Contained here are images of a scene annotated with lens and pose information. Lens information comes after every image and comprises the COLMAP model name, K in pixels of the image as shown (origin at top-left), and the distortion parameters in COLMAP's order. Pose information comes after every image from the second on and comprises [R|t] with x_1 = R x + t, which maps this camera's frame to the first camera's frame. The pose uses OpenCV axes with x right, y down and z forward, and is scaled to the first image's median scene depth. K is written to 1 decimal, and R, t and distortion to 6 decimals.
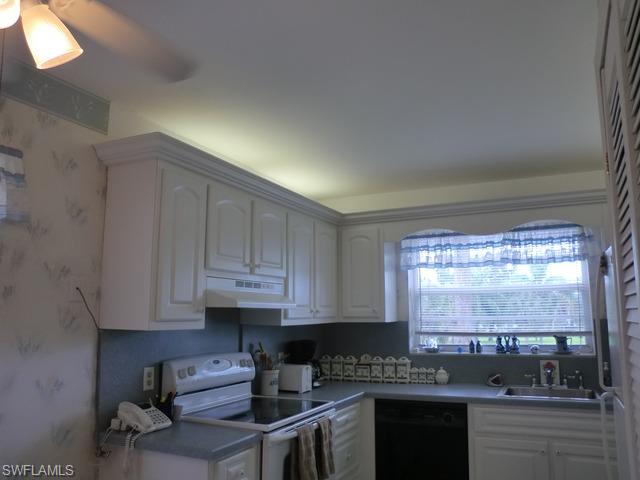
lens RADIAL K [[516.3, 0, 320.2], [0, 516.3, 241.2], [0, 0, 1]] dist [-0.068946, 0.033945]
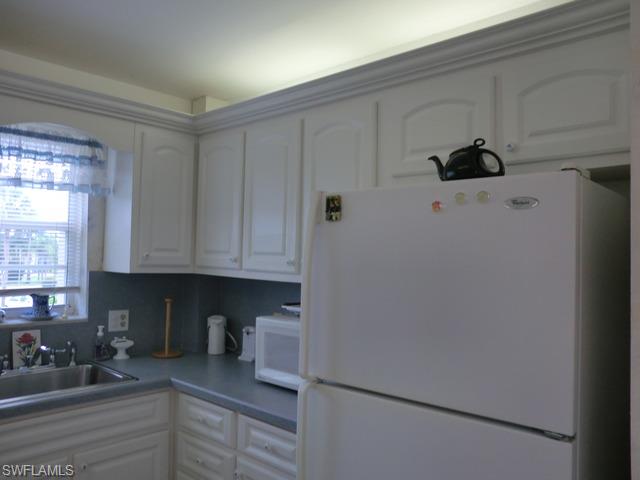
lens RADIAL K [[516.3, 0, 320.5], [0, 516.3, 237.9], [0, 0, 1]] dist [-0.068946, 0.033945]
pose [[0.269784, 0.038852, 0.962137, -0.099782], [-0.159687, 0.987155, 0.004914, 0.044654], [-0.949588, -0.154967, 0.272523, 0.457474]]
